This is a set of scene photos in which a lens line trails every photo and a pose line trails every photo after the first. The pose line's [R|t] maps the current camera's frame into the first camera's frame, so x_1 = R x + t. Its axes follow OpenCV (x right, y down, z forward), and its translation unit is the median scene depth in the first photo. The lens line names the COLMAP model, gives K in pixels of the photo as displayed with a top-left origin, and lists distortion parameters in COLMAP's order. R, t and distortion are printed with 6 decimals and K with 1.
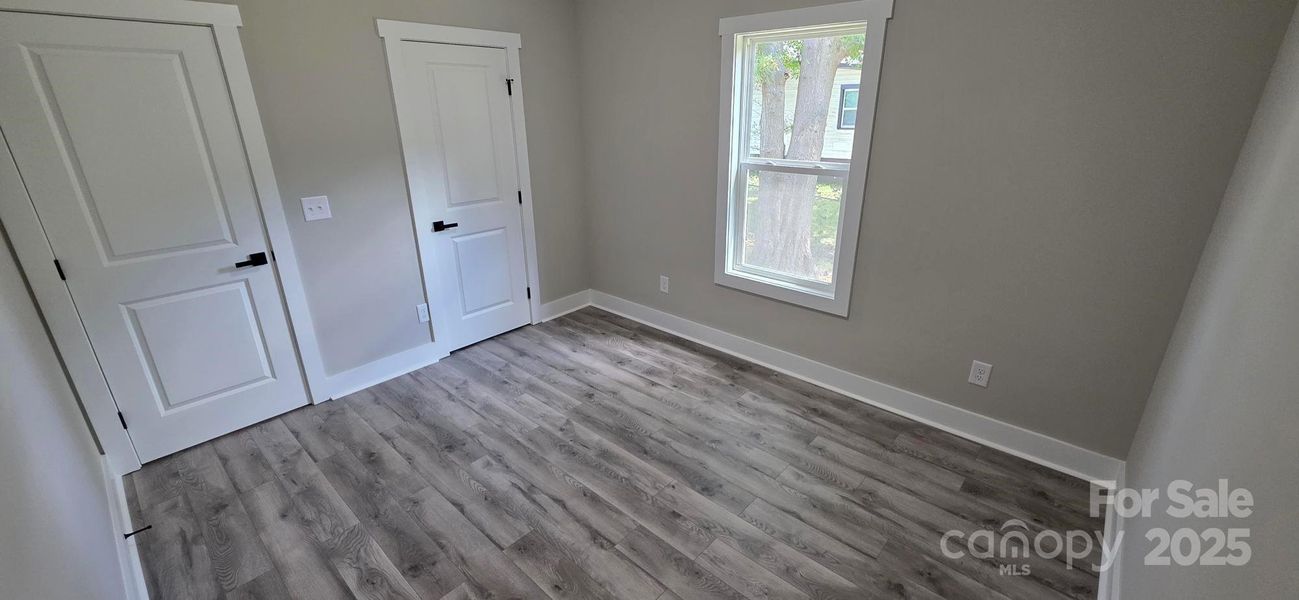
lens RADIAL K [[520.2, 0, 650.1], [0, 520.2, 297.6], [0, 0, 1]] dist [0.003071, -0.000608]
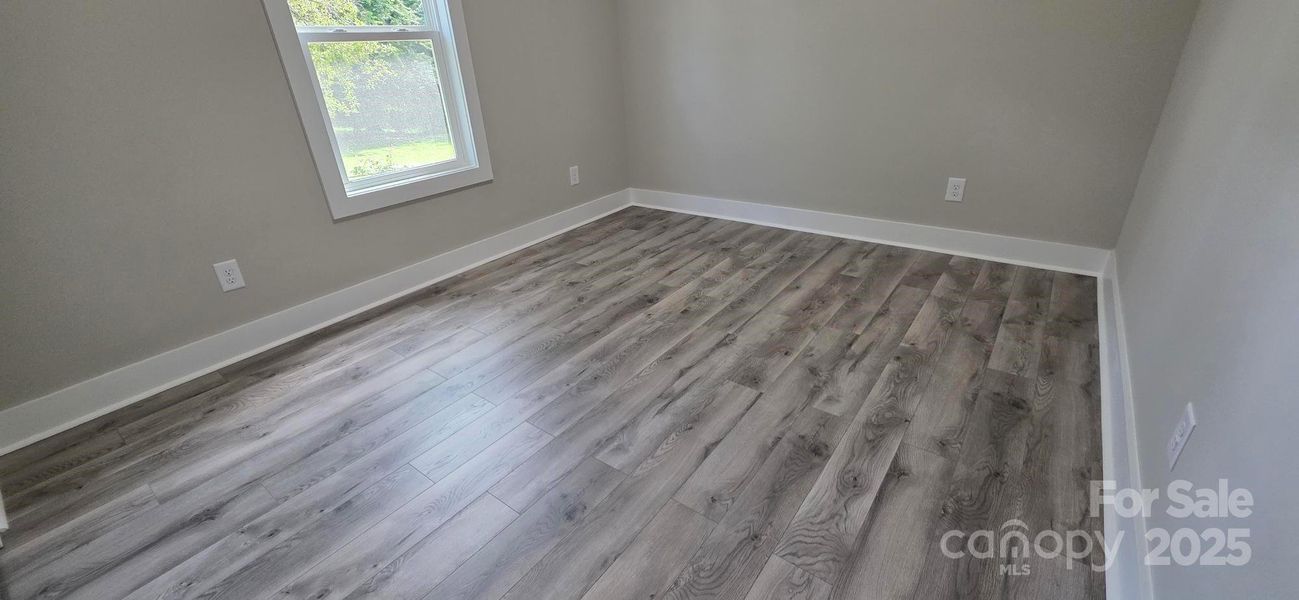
lens RADIAL K [[520.2, 0, 649.4], [0, 520.2, 300.7], [0, 0, 1]] dist [0.003071, -0.000608]
pose [[-0.086768, -0.420076, 0.903331, -0.826582], [0.398616, 0.816362, 0.417921, -0.088828], [-0.913004, 0.396344, 0.096615, 0.829054]]
